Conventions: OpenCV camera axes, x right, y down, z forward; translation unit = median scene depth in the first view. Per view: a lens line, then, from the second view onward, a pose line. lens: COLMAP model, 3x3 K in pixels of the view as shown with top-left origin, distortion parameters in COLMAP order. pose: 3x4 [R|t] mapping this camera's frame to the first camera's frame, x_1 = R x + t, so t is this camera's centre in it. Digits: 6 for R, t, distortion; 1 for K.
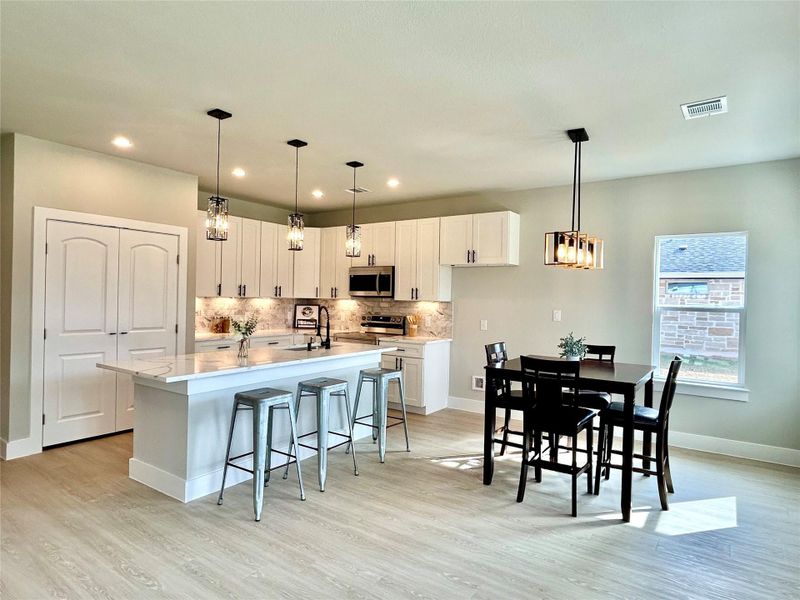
lens RADIAL K [[473.5, 0, 393.7], [0, 473.5, 300.9], [0, 0, 1]] dist [-0.008783, -0.000409]
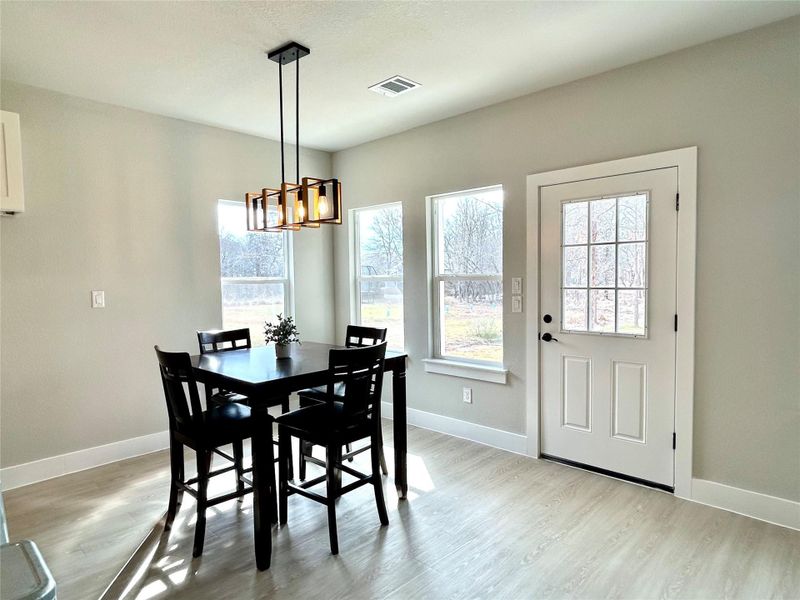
lens RADIAL K [[473.5, 0, 393.7], [0, 473.5, 300.9], [0, 0, 1]] dist [-0.008783, -0.000409]
pose [[0.151400, -0.071418, 0.985889, -0.206300], [0.026961, 0.997314, 0.068105, -0.000696], [-0.988105, 0.016269, 0.152919, 0.413157]]
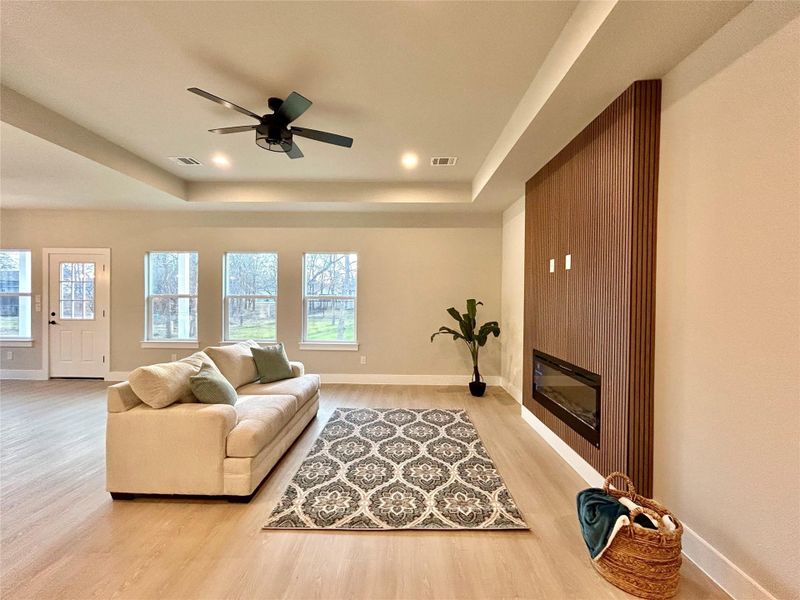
lens RADIAL K [[342.9, 0, 400.0], [0, 342.9, 300.0], [0, 0, 1]] dist [-0.001166, 0.000010]
pose [[-0.555036, -0.035742, 0.831058, -0.846629], [-0.010707, 0.999301, 0.035827, -0.014243], [-0.831757, 0.010987, -0.555031, 0.073627]]
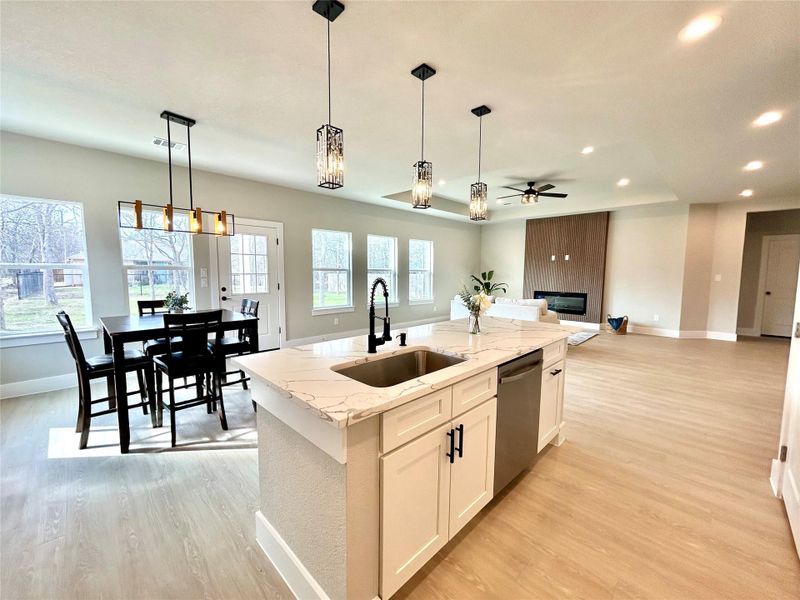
lens RADIAL K [[326.8, 0, 398.6], [0, 326.8, 298.3], [0, 0, 1]] dist [-0.000059, 0.000080]
pose [[-0.984201, -0.041050, 0.172229, -0.172809], [-0.024442, 0.994938, 0.097469, -0.001052], [-0.175359, 0.091719, -0.980223, 0.991886]]
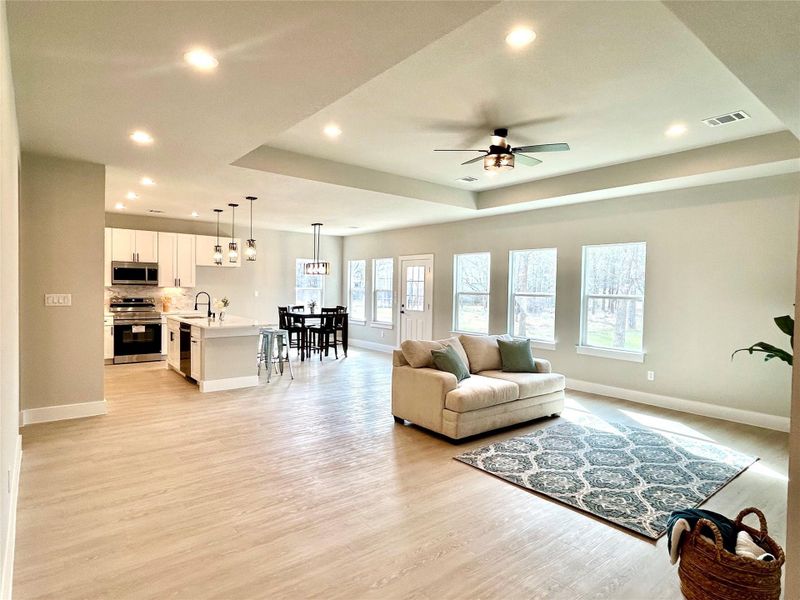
lens RADIAL K [[452.8, 0, 400.0], [0, 452.8, 300.0], [0, 0, 1]] dist [-0.002069, -0.000302]
pose [[0.278255, -0.040010, 0.959674, -1.100769], [-0.003008, 0.999091, 0.042526, -0.022076], [-0.960503, -0.014720, 0.277881, -0.089719]]
